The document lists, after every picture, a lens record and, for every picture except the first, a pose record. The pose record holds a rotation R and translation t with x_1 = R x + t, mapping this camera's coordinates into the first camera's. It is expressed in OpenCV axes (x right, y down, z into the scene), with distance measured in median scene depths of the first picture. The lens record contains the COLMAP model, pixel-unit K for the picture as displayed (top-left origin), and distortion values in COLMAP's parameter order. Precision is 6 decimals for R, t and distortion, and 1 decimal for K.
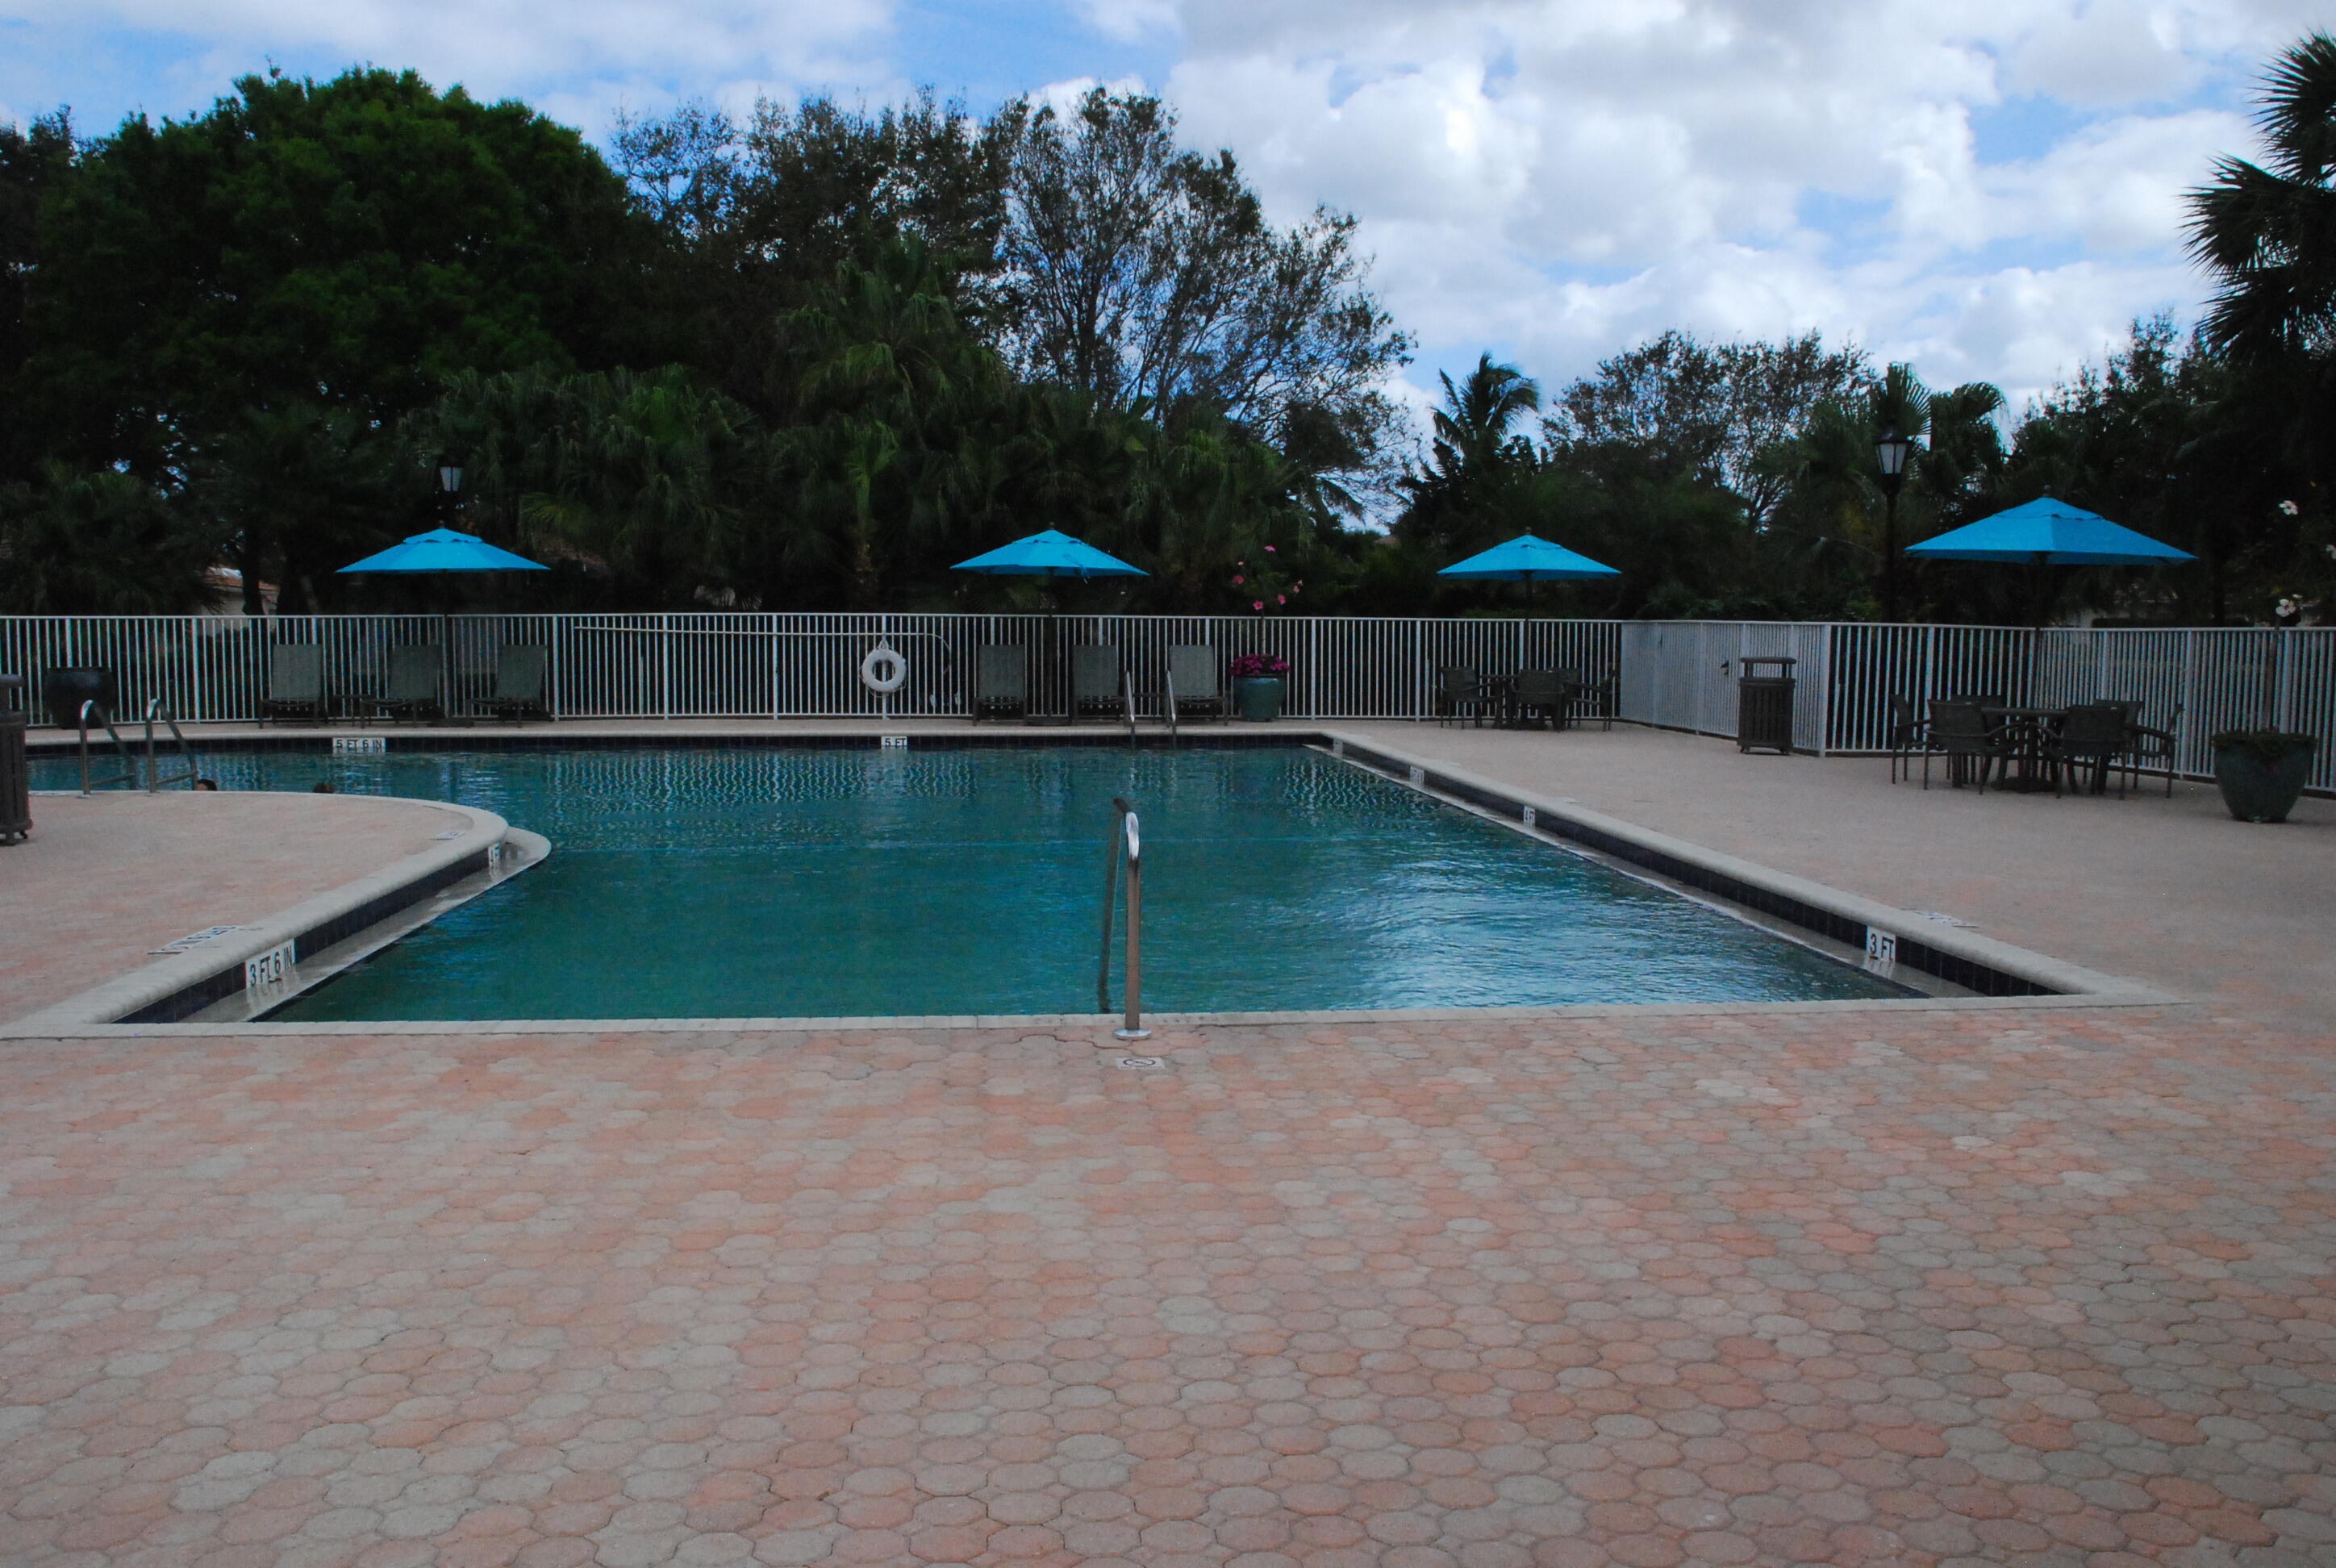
lens RADIAL K [[2024.4, 0, 1166.4], [0, 2024.4, 814.0], [0, 0, 1]] dist [-0.138903, 0.214898]
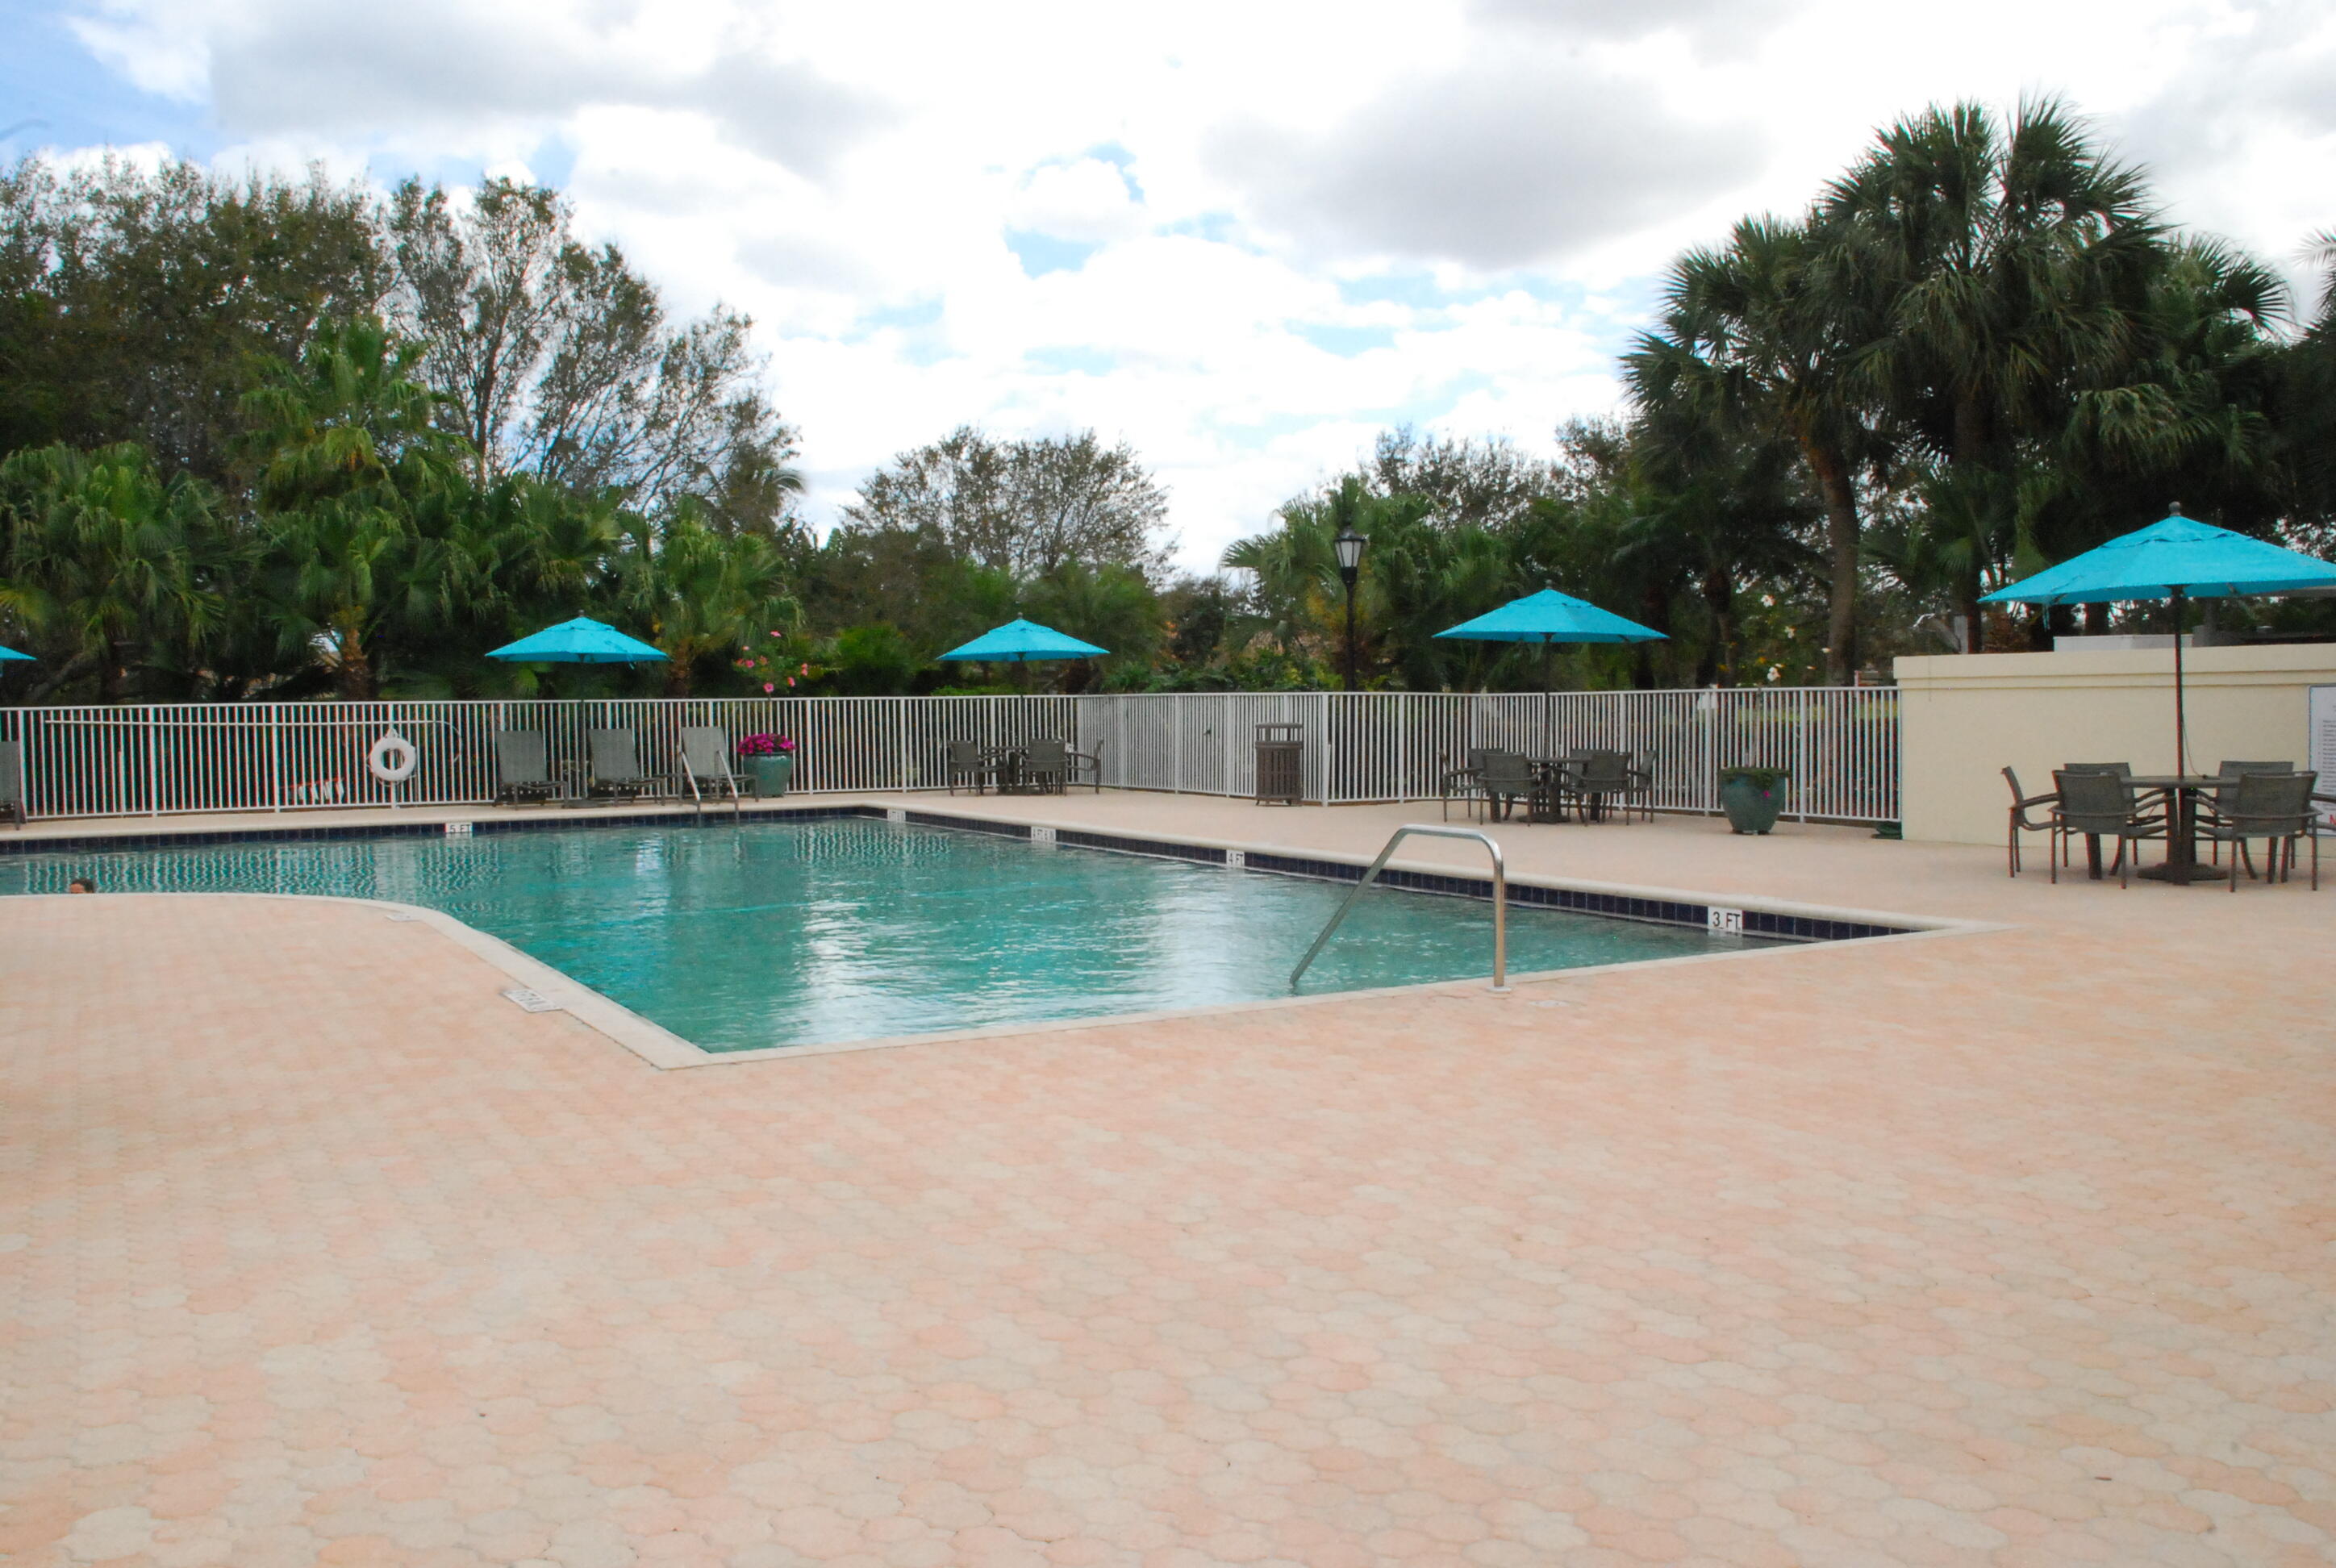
lens RADIAL K [[1999.8, 0, 1158.1], [0, 1999.8, 831.0], [0, 0, 1]] dist [-0.058451, -0.003197]
pose [[0.919975, -0.041869, 0.389735, -0.177579], [0.053760, 0.998361, -0.019646, 0.003336], [-0.388273, 0.039026, 0.920717, -0.040809]]
